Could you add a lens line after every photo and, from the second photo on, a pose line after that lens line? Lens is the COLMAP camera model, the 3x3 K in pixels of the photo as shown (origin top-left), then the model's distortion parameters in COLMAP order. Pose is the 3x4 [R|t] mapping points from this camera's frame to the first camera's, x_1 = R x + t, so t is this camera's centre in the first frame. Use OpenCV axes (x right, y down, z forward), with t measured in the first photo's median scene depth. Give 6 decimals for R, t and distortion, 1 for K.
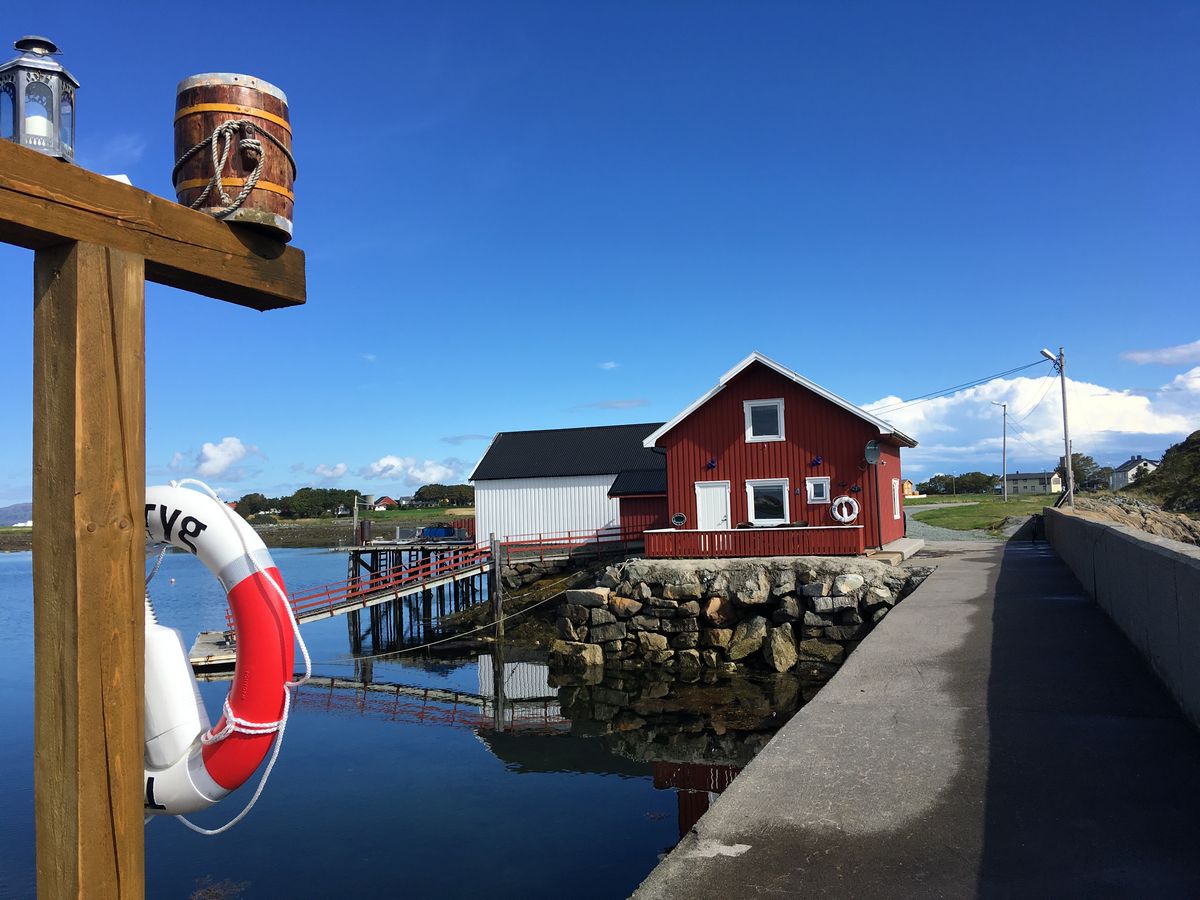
lens RADIAL K [[1020.0, 0, 601.0], [0, 1020.0, 449.1], [0, 0, 1]] dist [0.083067, -0.080985]
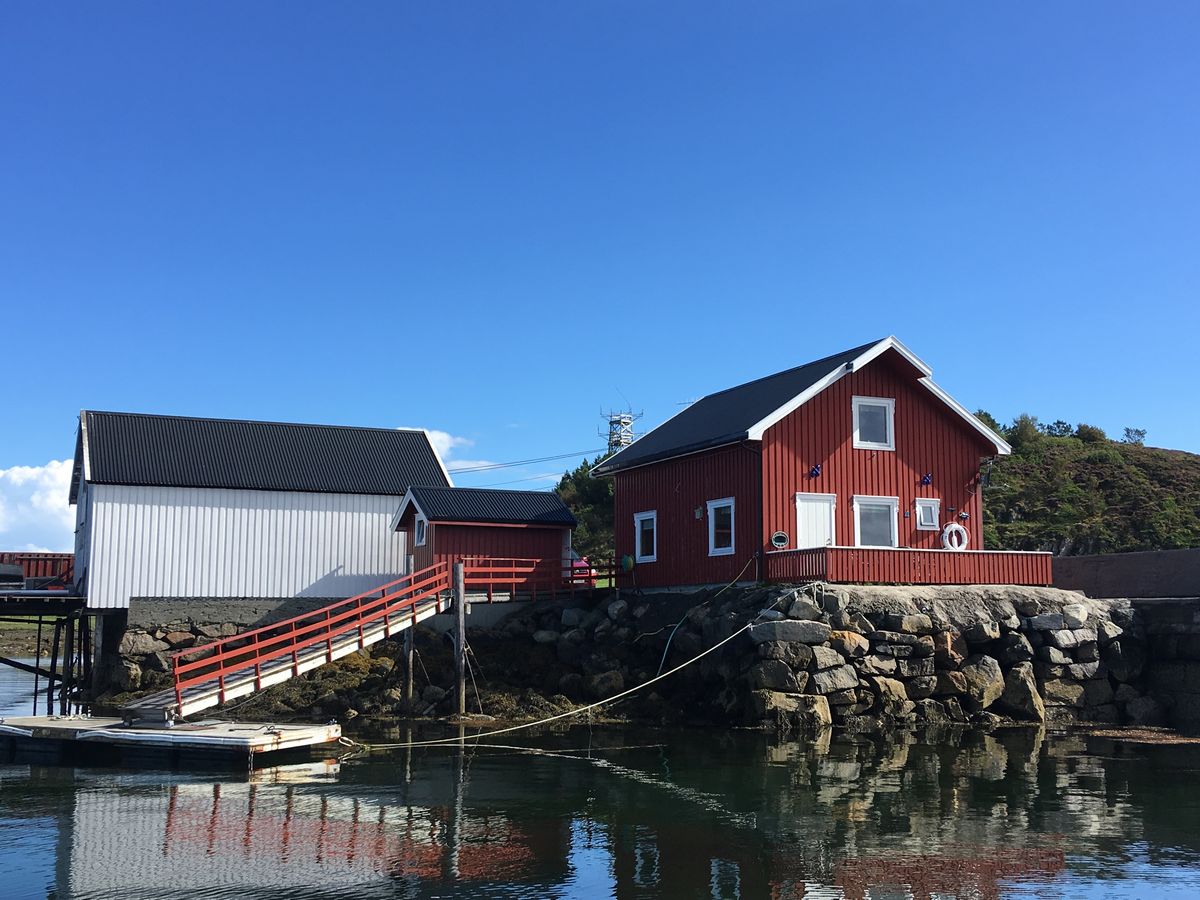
lens RADIAL K [[1344.2, 0, 599.5], [0, 1344.2, 449.8], [0, 0, 1]] dist [0.049745, 0.000000]
pose [[0.707715, 0.121837, 0.695913, -0.755050], [-0.066814, 0.992145, -0.105753, 0.123585], [-0.703331, 0.028346, 0.710297, 0.411463]]
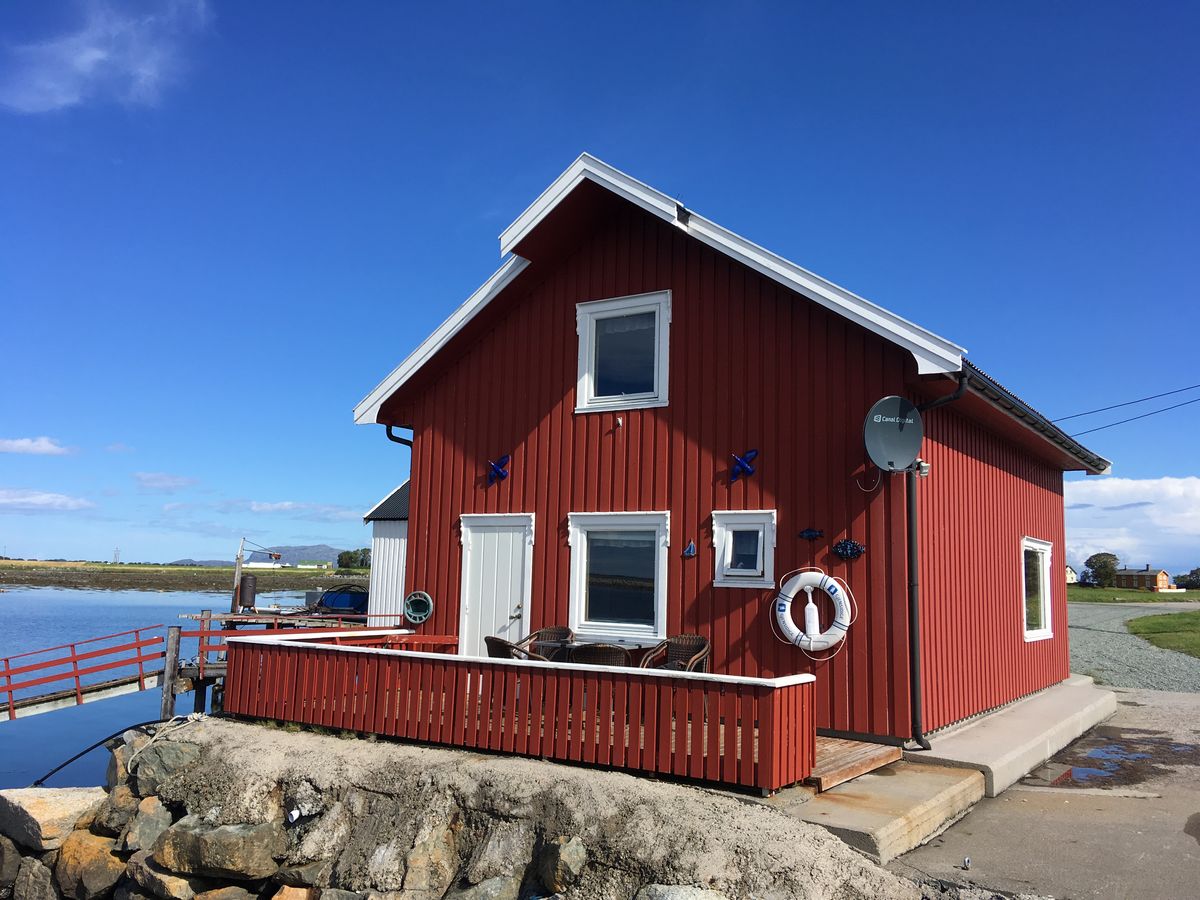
lens RADIAL K [[1020.0, 0, 598.7], [0, 1020.0, 449.6], [0, 0, 1]] dist [0.083067, -0.080985]
pose [[0.977327, 0.031879, -0.209321, 0.237890], [-0.045276, 0.997200, -0.059524, 0.030129], [0.206837, 0.067651, 0.976034, 0.661661]]
